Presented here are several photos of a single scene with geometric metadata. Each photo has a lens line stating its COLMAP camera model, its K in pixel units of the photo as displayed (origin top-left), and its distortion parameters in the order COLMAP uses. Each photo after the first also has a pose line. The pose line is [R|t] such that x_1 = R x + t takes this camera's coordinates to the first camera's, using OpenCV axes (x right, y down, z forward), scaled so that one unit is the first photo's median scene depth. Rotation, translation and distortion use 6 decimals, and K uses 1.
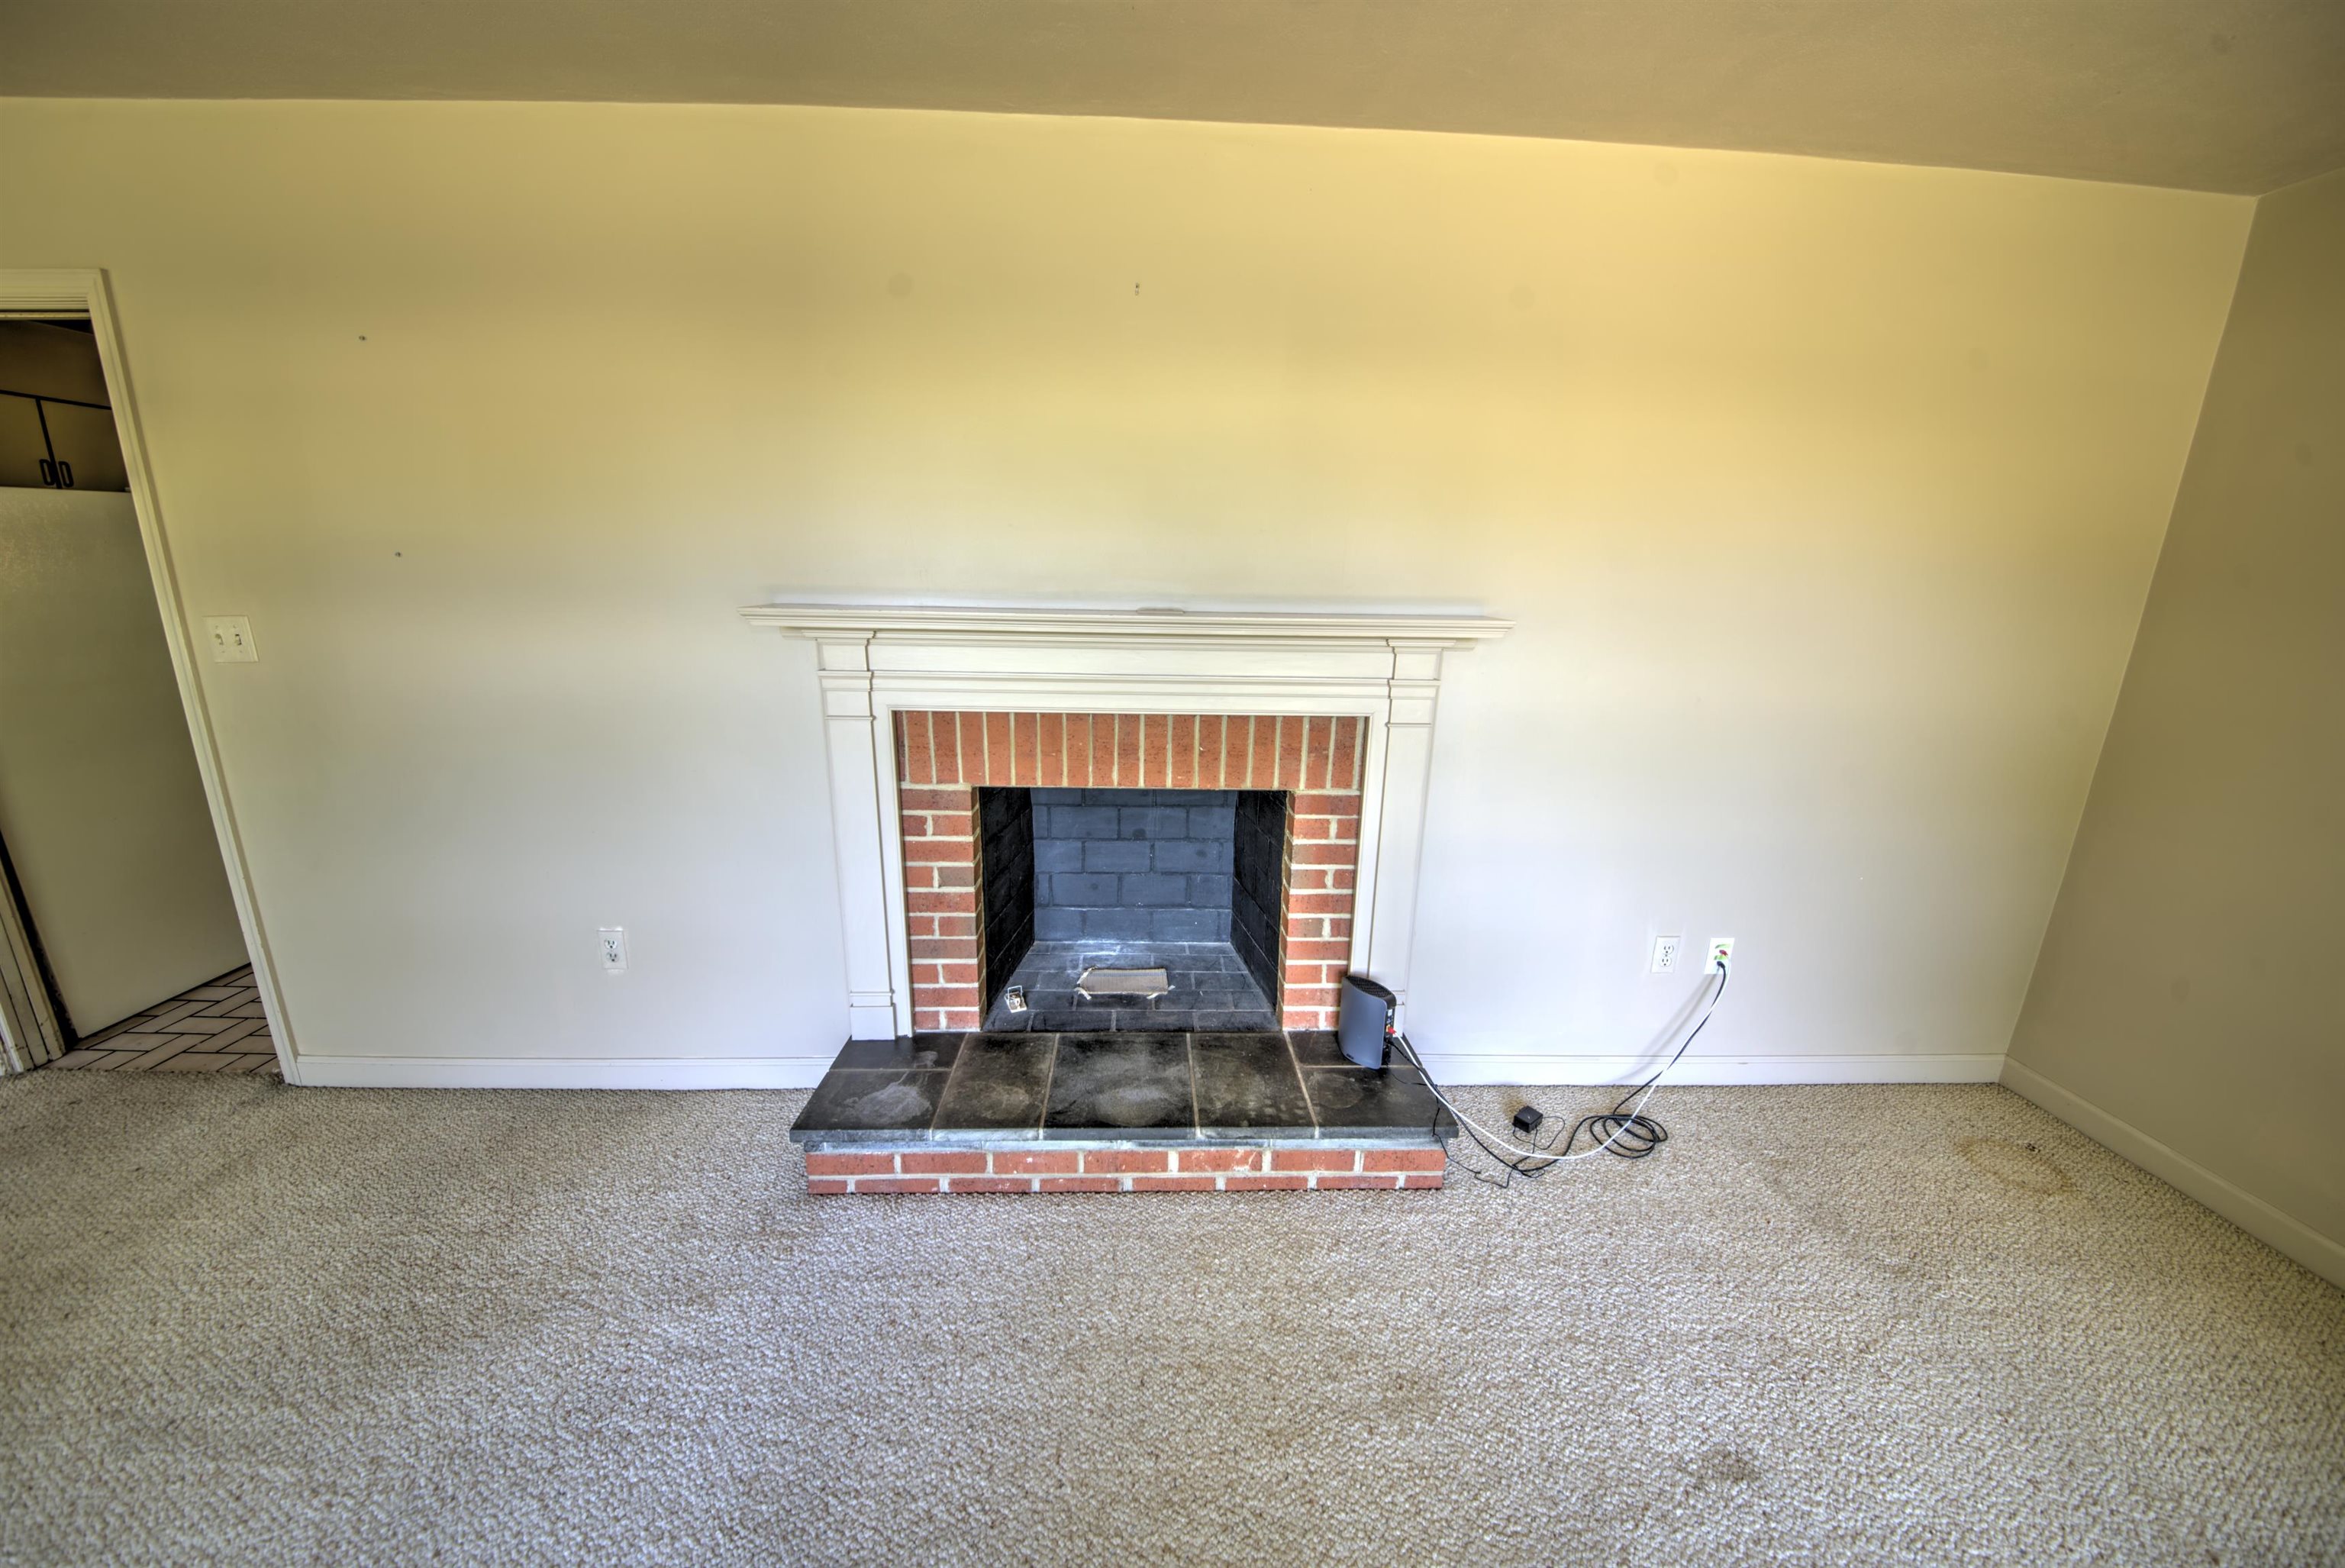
lens RADIAL K [[804.1, 0, 1170.4], [0, 804.1, 773.9], [0, 0, 1]] dist [0.008806, -0.009201]
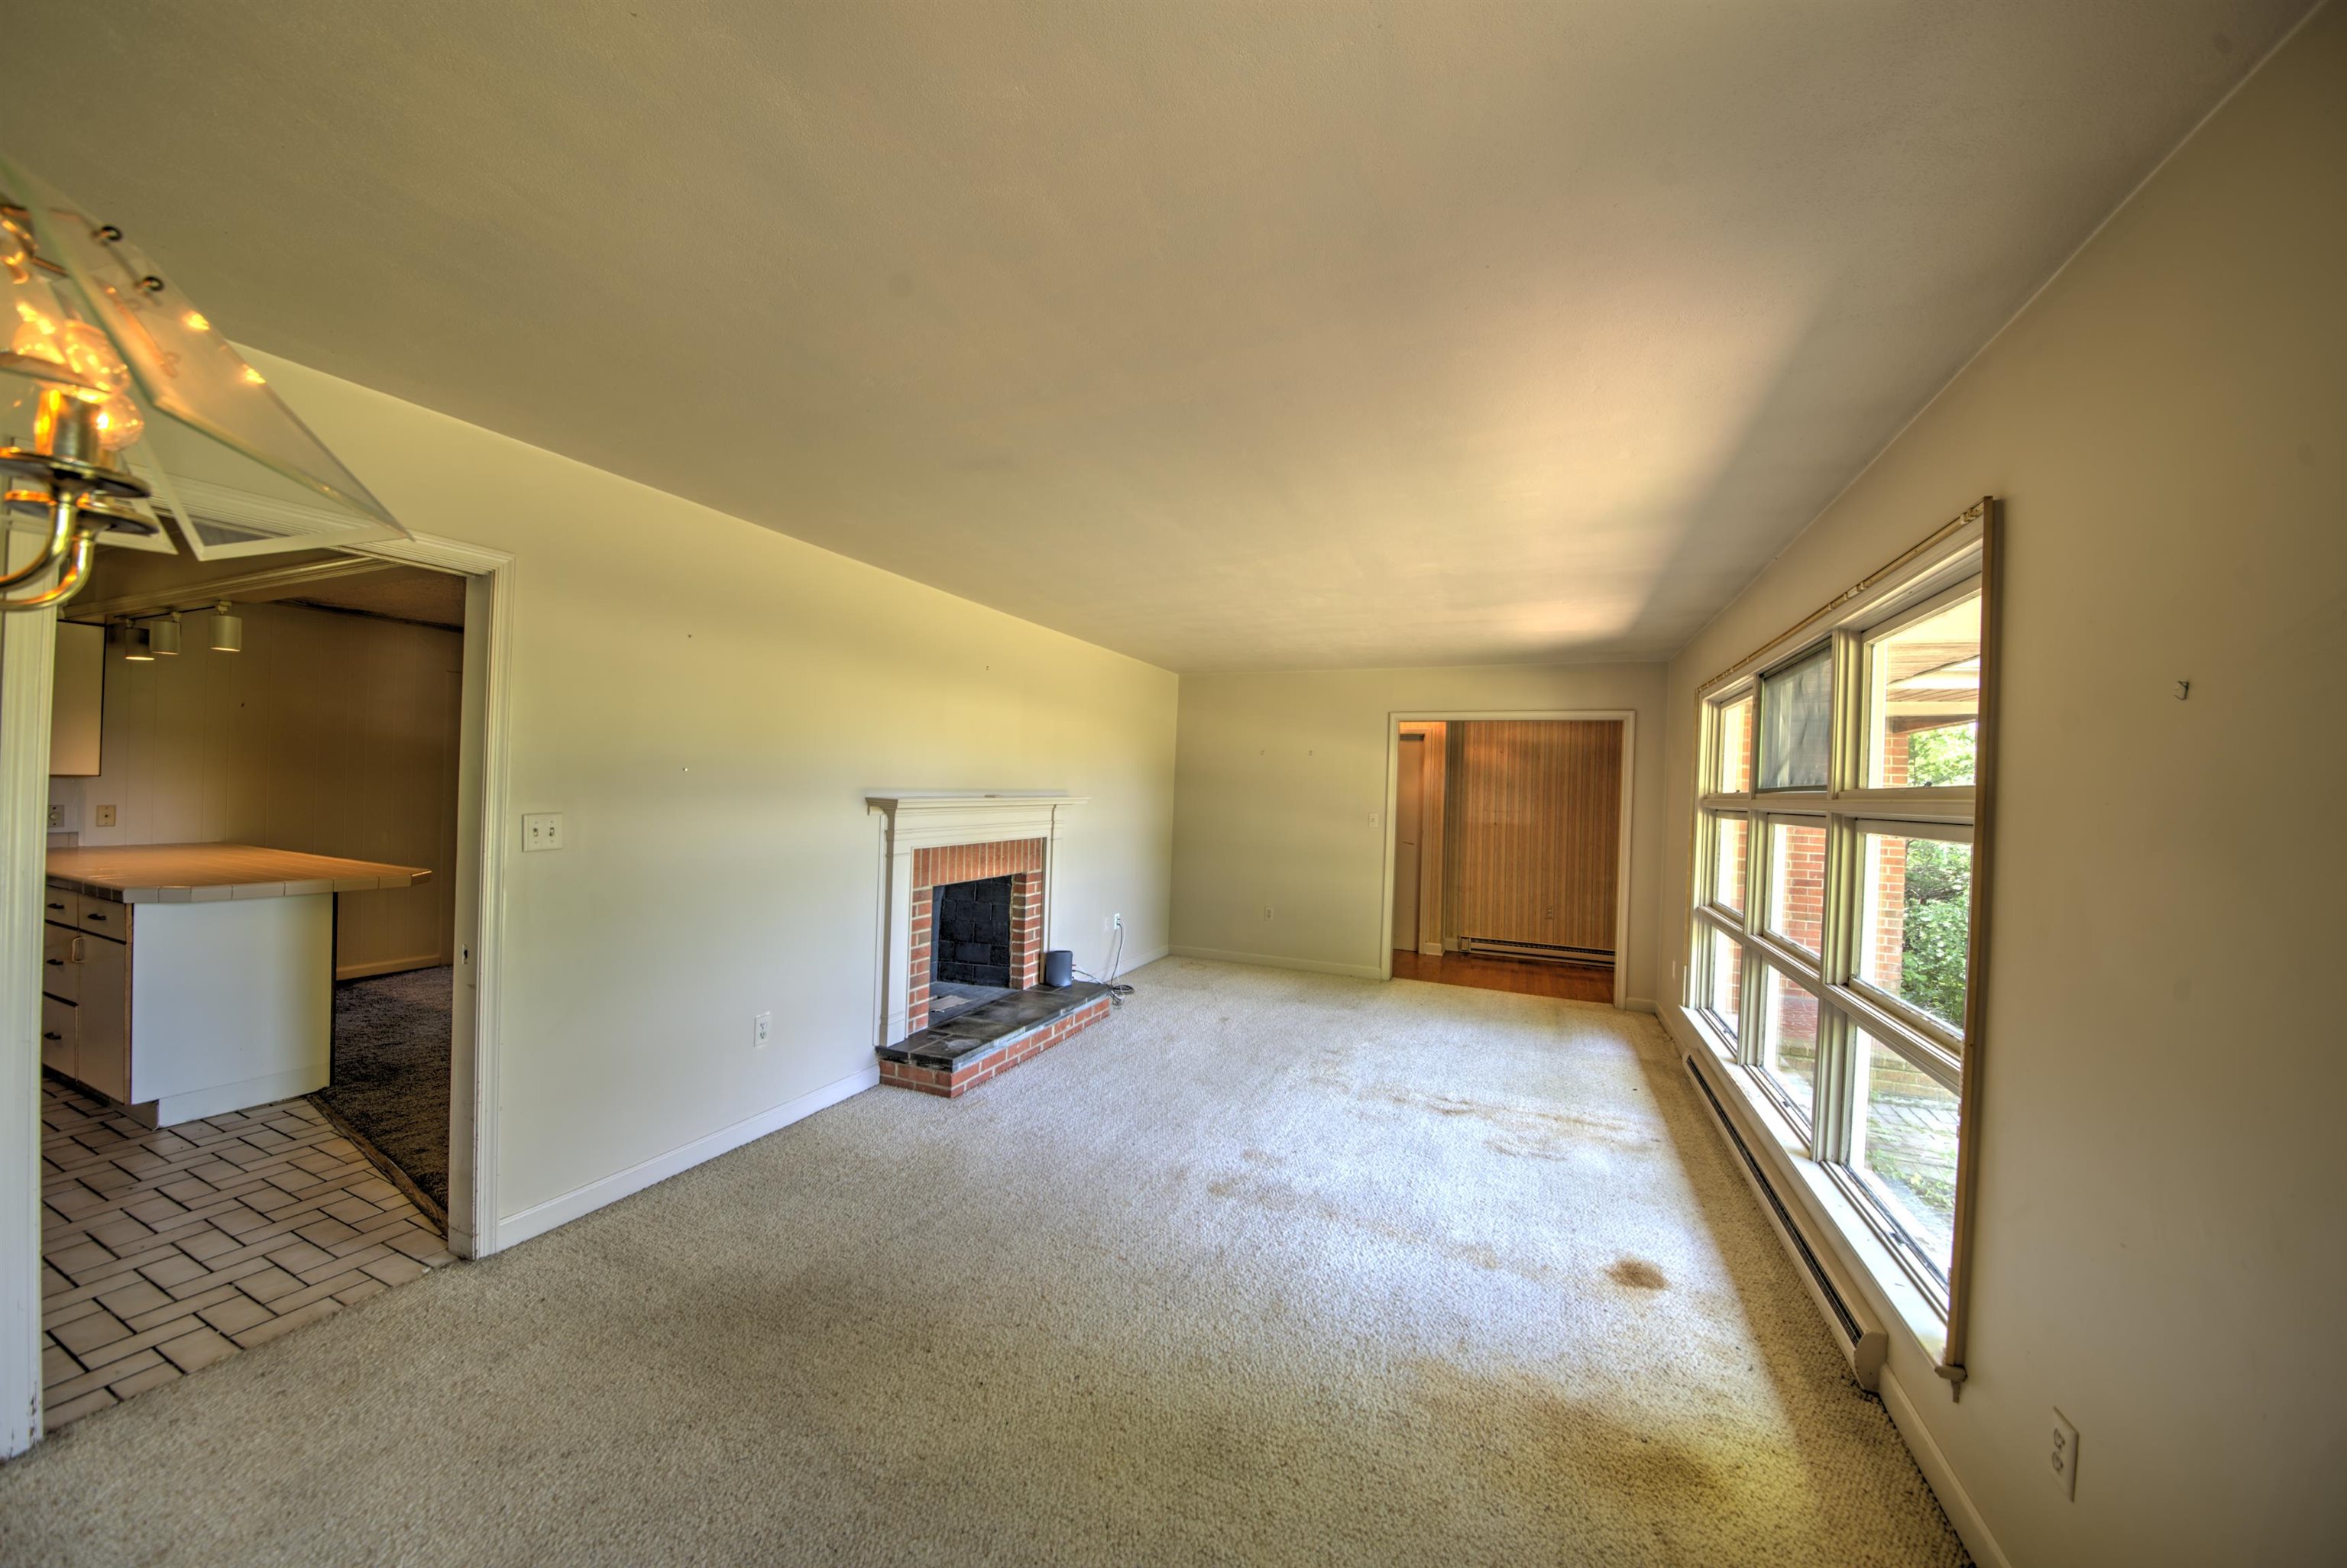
lens RADIAL K [[823.4, 0, 1176.3], [0, 823.4, 785.8], [0, 0, 1]] dist [0.006485, -0.010015]
pose [[0.422797, -0.009403, 0.906176, -1.807747], [0.188028, 0.979096, -0.077569, 0.043014], [-0.886503, 0.203183, 0.415727, -0.394426]]
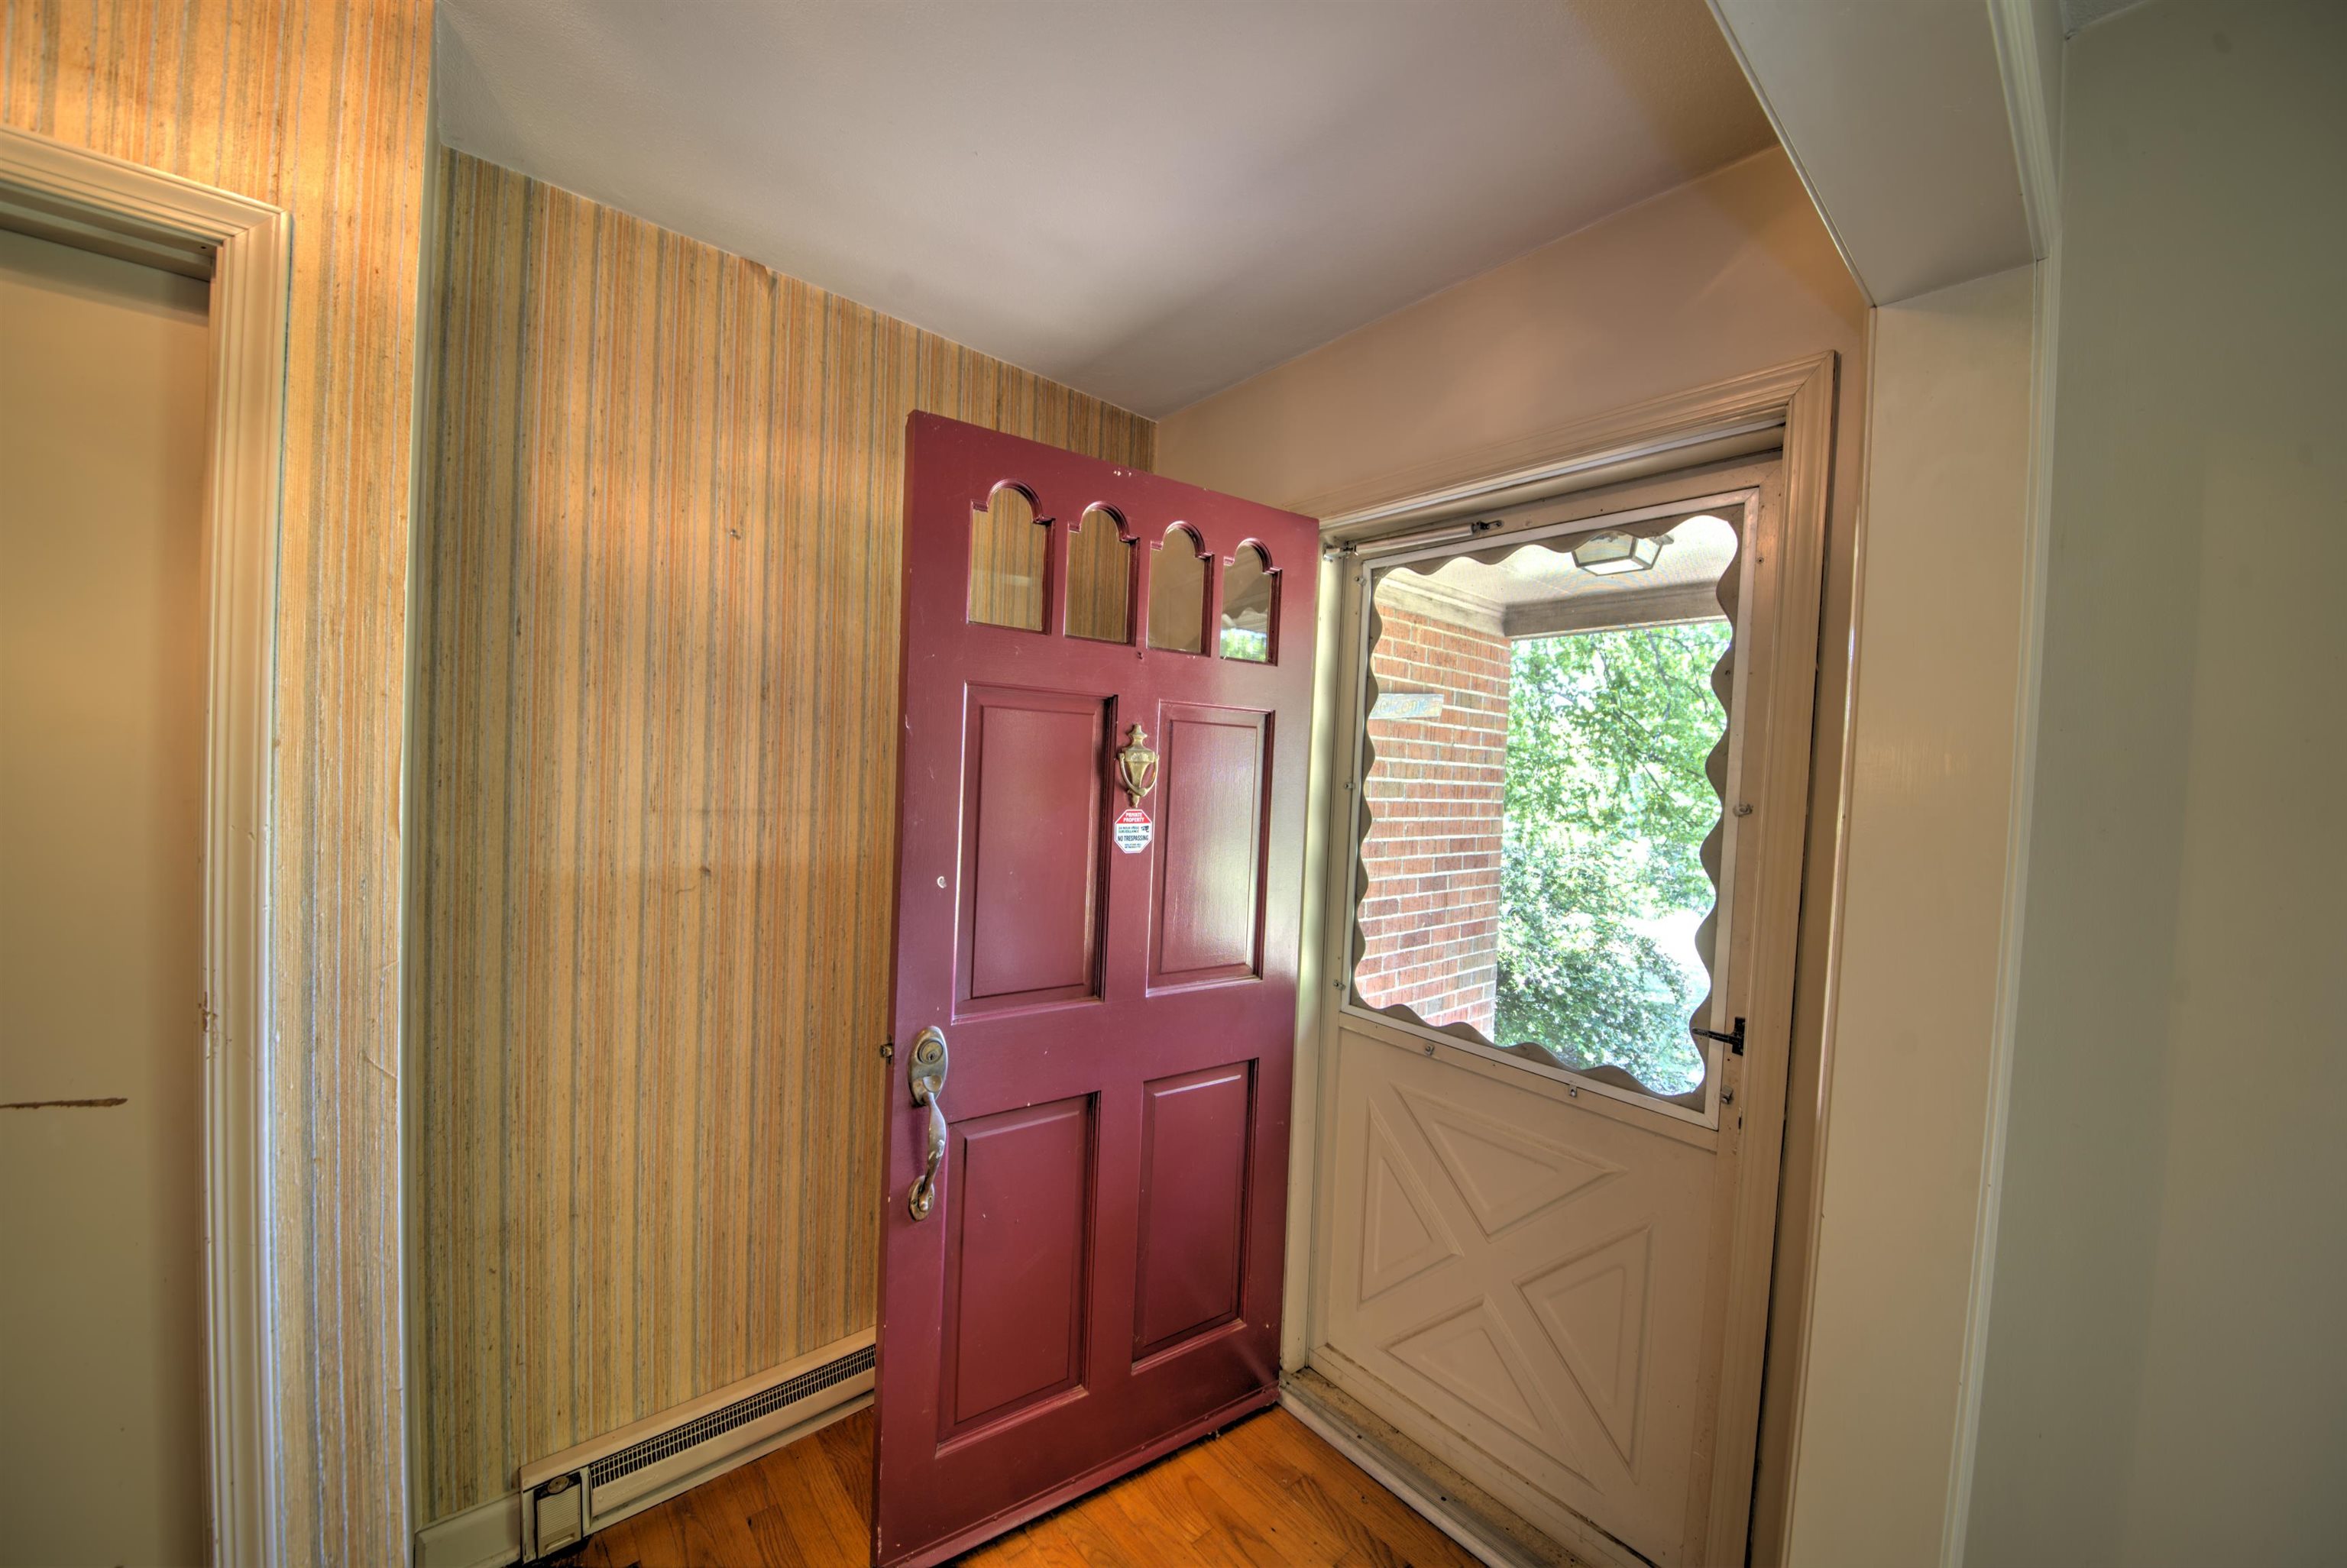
lens RADIAL K [[841.0, 0, 1173.5], [0, 841.0, 784.0], [0, 0, 1]] dist [-0.011117, -0.002439]
pose [[-0.633505, -0.068050, 0.770741, 1.239625], [0.123008, 0.974598, 0.187155, 0.018059], [-0.763898, 0.213371, -0.609042, 0.032335]]
